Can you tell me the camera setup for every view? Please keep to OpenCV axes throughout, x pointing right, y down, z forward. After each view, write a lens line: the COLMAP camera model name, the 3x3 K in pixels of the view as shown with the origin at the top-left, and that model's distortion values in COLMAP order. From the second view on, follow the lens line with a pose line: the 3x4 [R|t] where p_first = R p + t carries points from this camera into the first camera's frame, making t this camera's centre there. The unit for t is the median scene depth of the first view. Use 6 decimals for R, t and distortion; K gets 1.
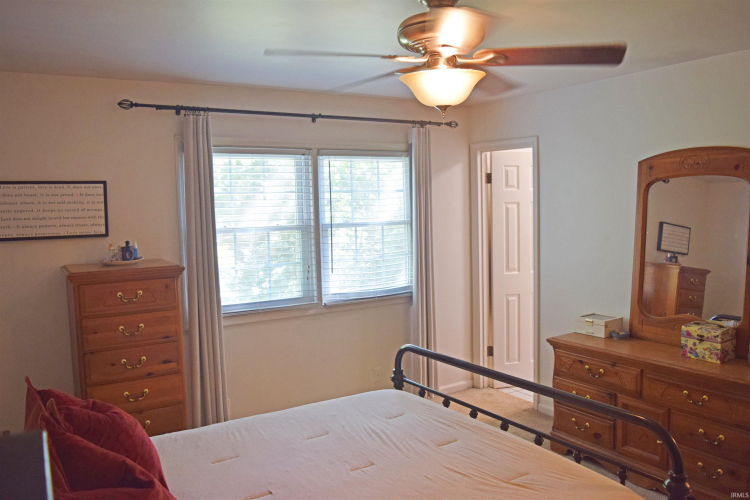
lens RADIAL K [[590.4, 0, 374.8], [0, 590.4, 250.2], [0, 0, 1]] dist [-0.095840, 0.024732]
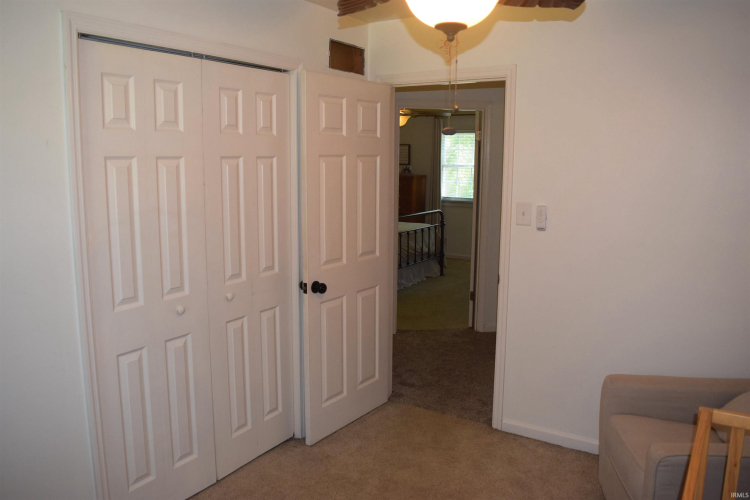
lens RADIAL K [[590.4, 0, 374.8], [0, 590.4, 248.6], [0, 0, 1]] dist [-0.095840, 0.024732]
pose [[0.428700, 0.170232, -0.887264, 2.085798], [-0.089812, 0.985253, 0.145638, -0.026020], [0.898972, 0.017252, 0.437667, -0.365807]]
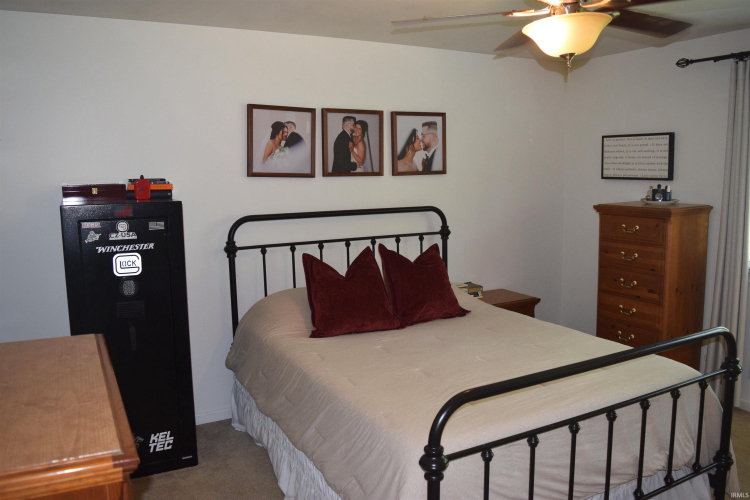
lens RADIAL K [[590.4, 0, 375.1], [0, 590.4, 250.5], [0, 0, 1]] dist [-0.095840, 0.024732]
pose [[-0.072565, 0.161163, -0.984256, 0.778661], [-0.061308, 0.984271, 0.165686, -0.042533], [0.995478, 0.072366, -0.061543, 0.512970]]
